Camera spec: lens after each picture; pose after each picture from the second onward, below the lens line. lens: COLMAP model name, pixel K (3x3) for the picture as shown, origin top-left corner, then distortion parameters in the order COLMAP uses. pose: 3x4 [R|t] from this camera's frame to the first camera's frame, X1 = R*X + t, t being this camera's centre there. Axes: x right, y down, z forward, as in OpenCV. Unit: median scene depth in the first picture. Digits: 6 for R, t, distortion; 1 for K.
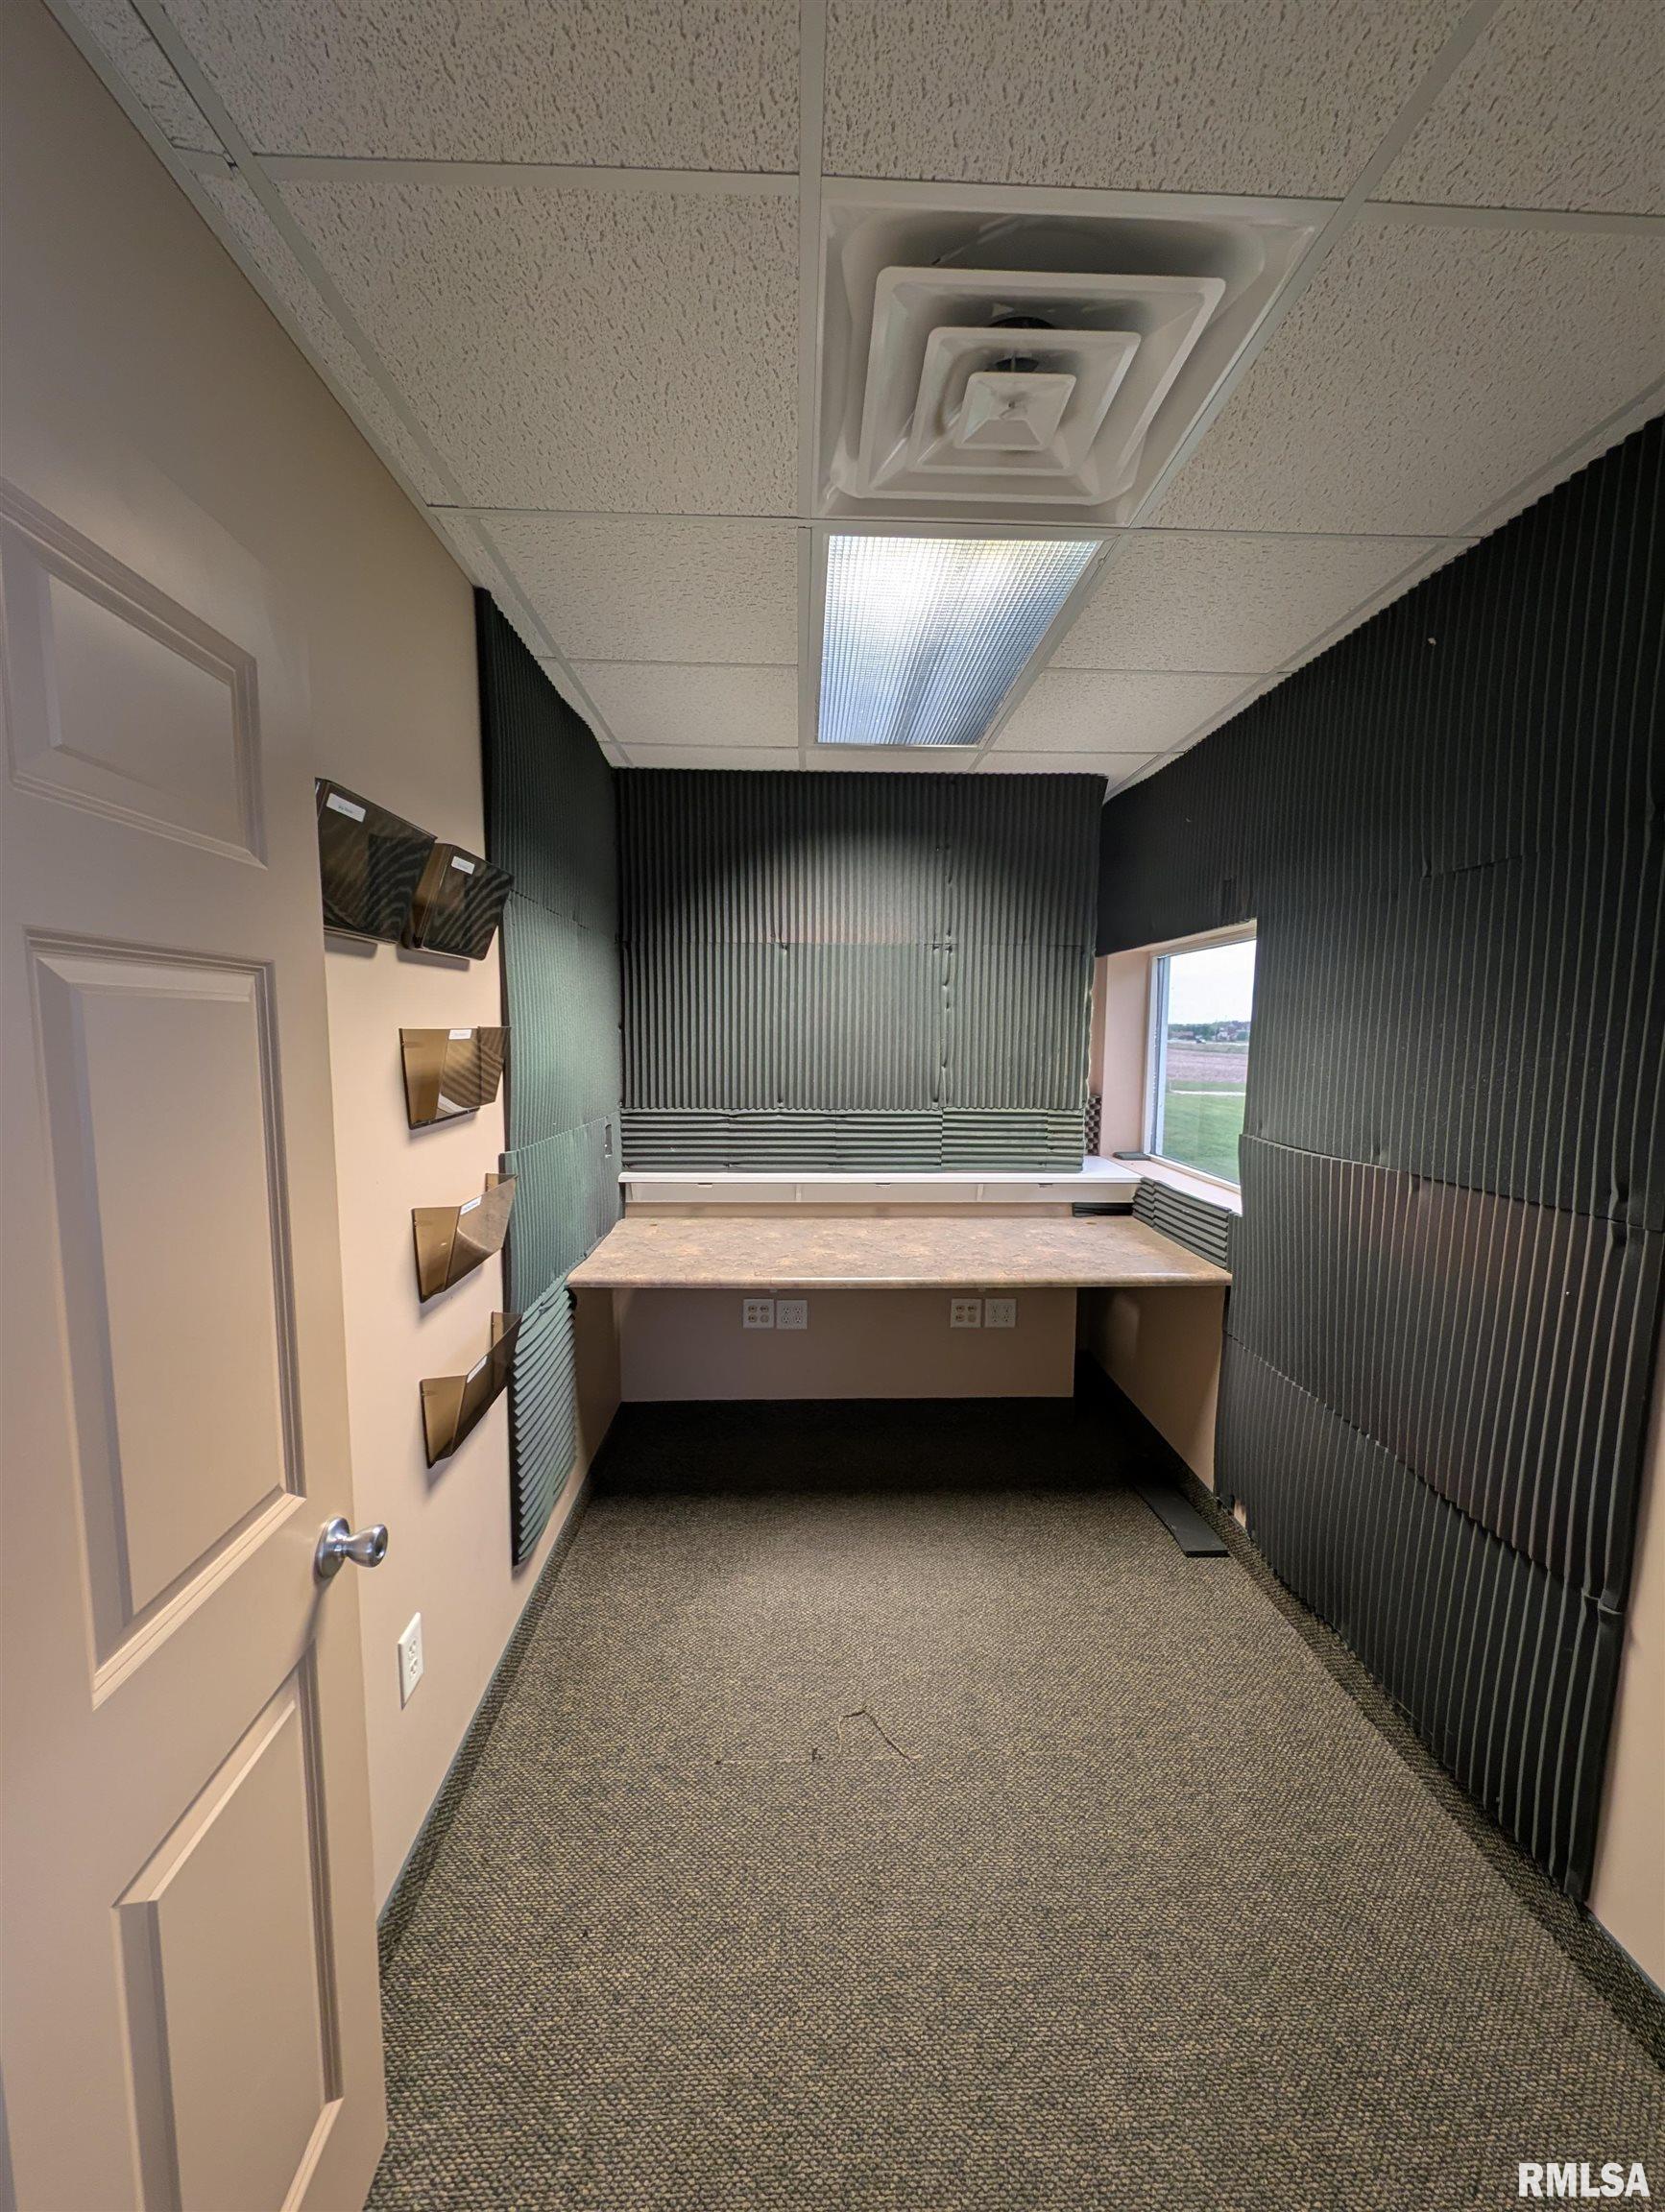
lens RADIAL K [[830.2, 0, 829.4], [0, 830.2, 1111.0], [0, 0, 1]] dist [-0.001891, -0.000454]
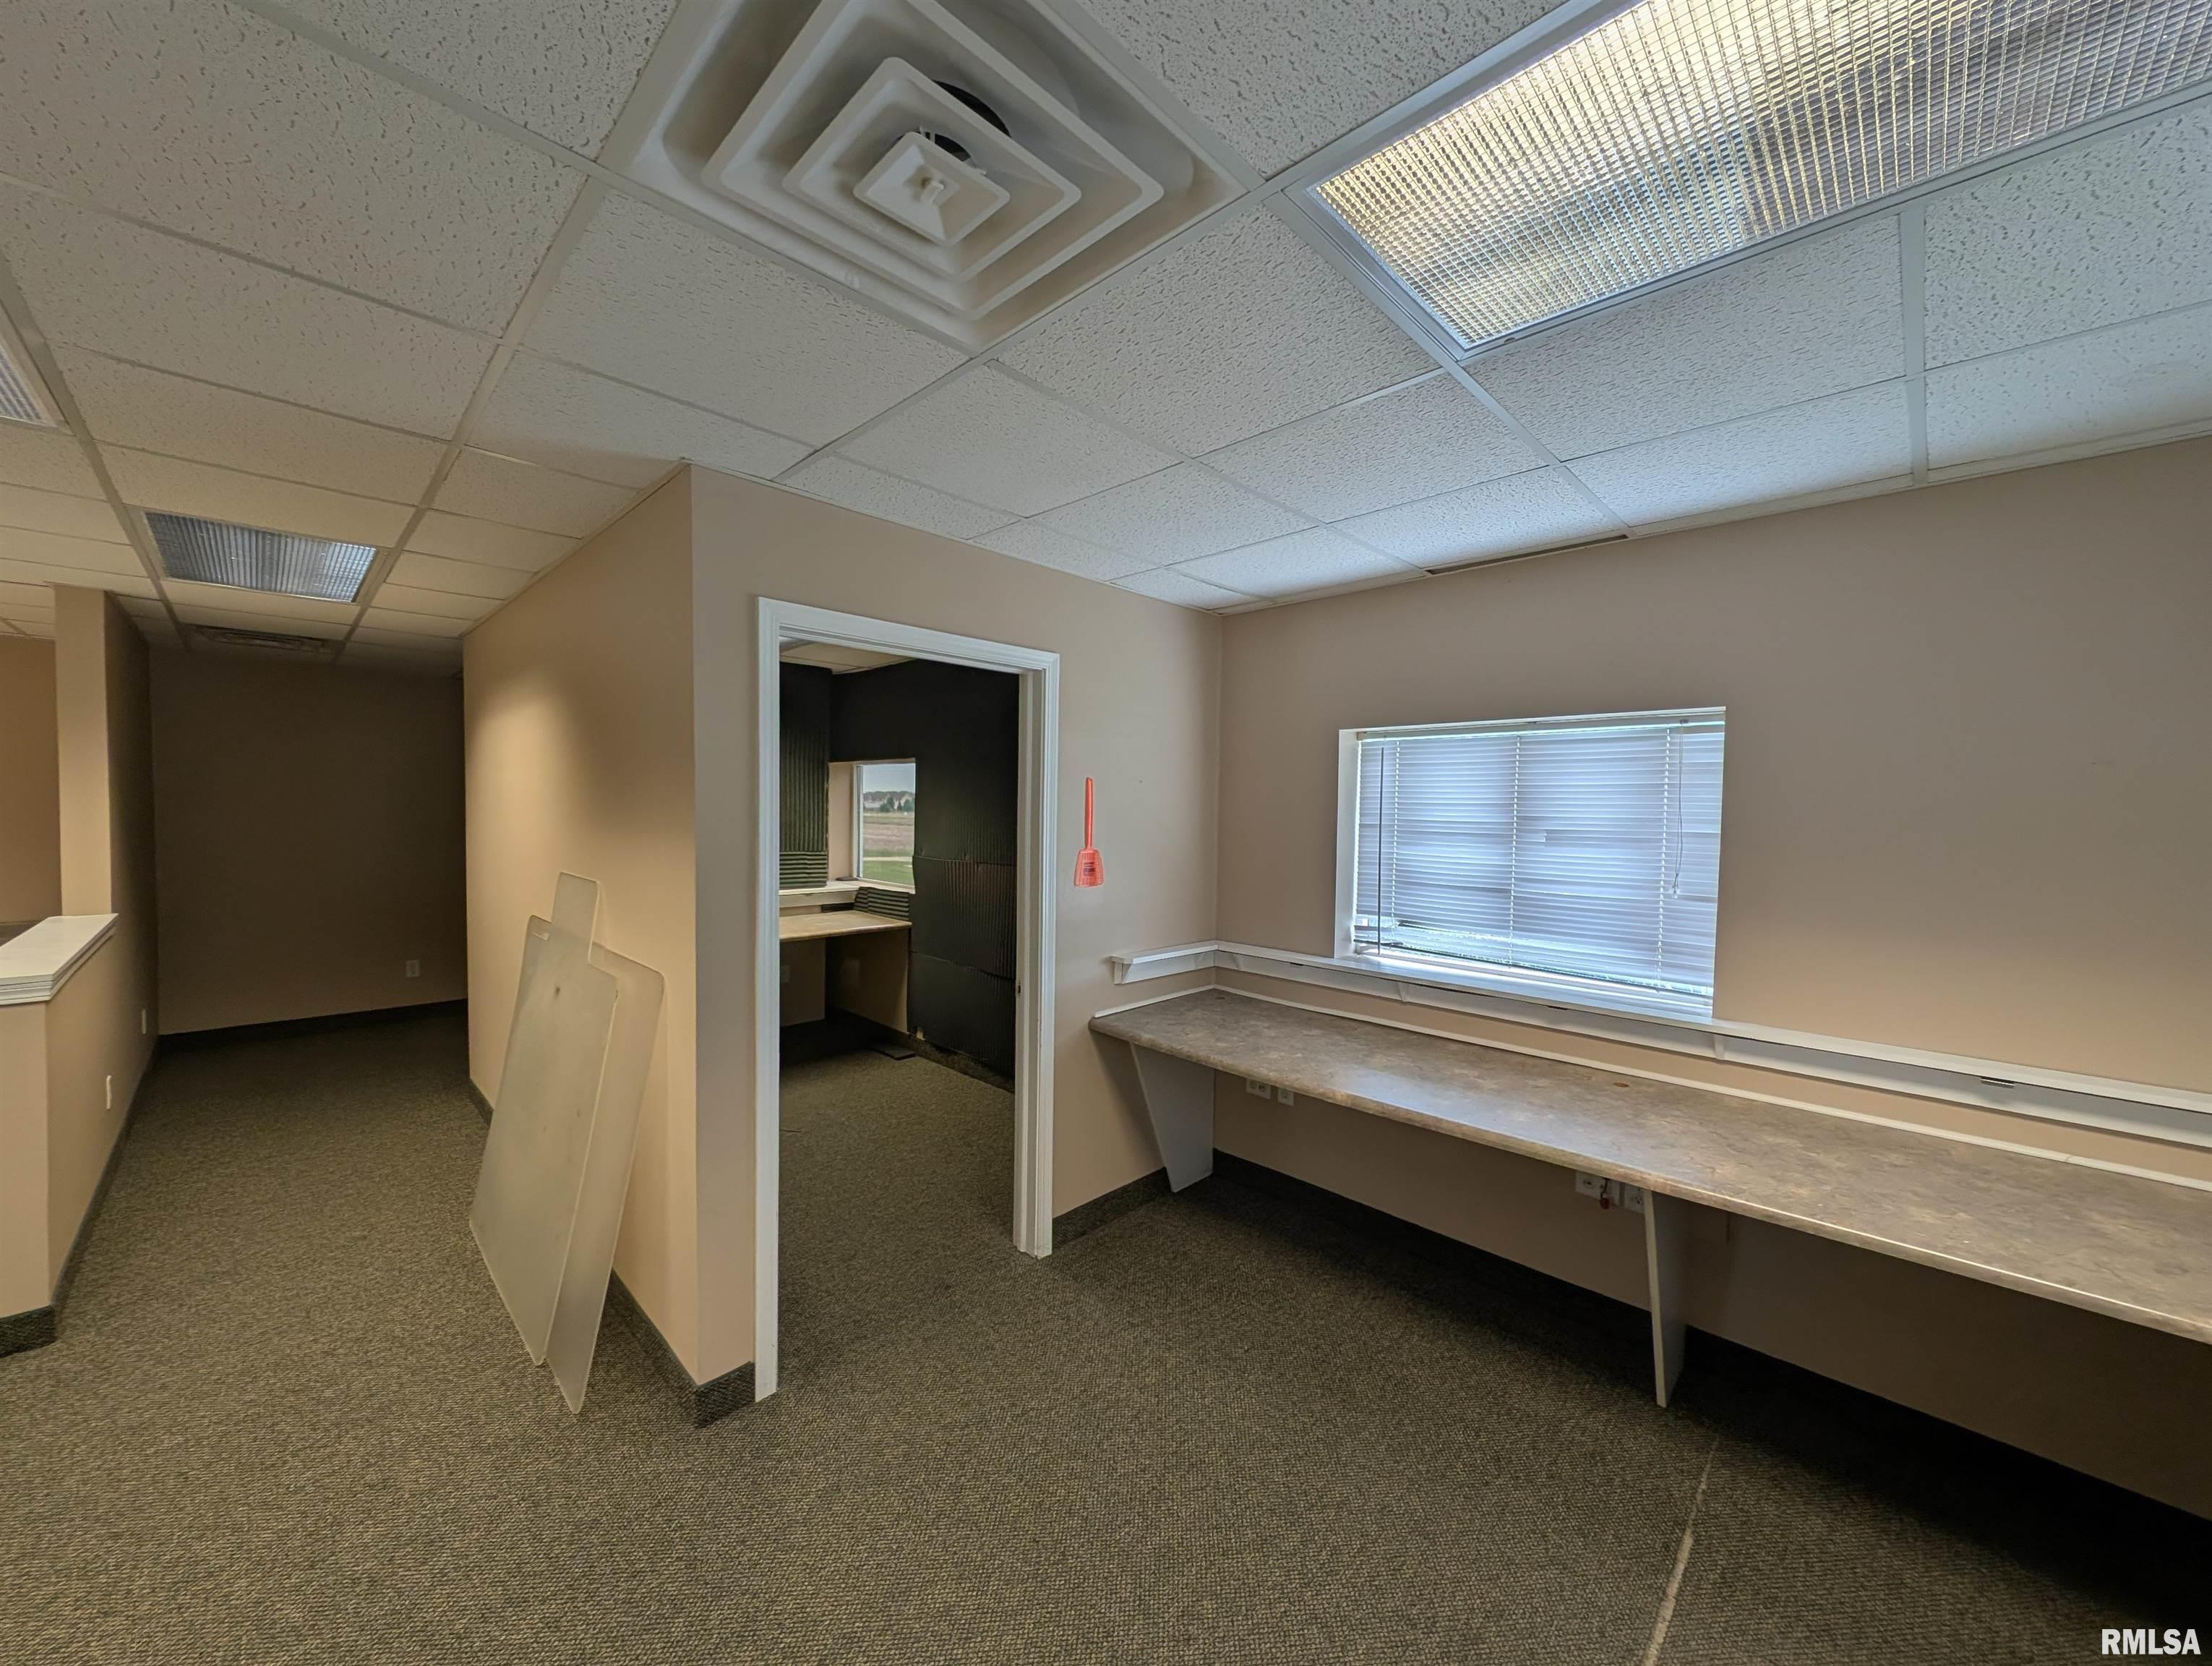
lens RADIAL K [[830.3, 0, 1110.7], [0, 830.3, 828.3], [0, 0, 1]] dist [-0.001891, -0.000454]
pose [[0.731557, -0.012316, 0.681669, -0.568614], [0.054763, 0.997668, -0.040746, 0.068605], [-0.679577, 0.067138, 0.730526, -0.886379]]
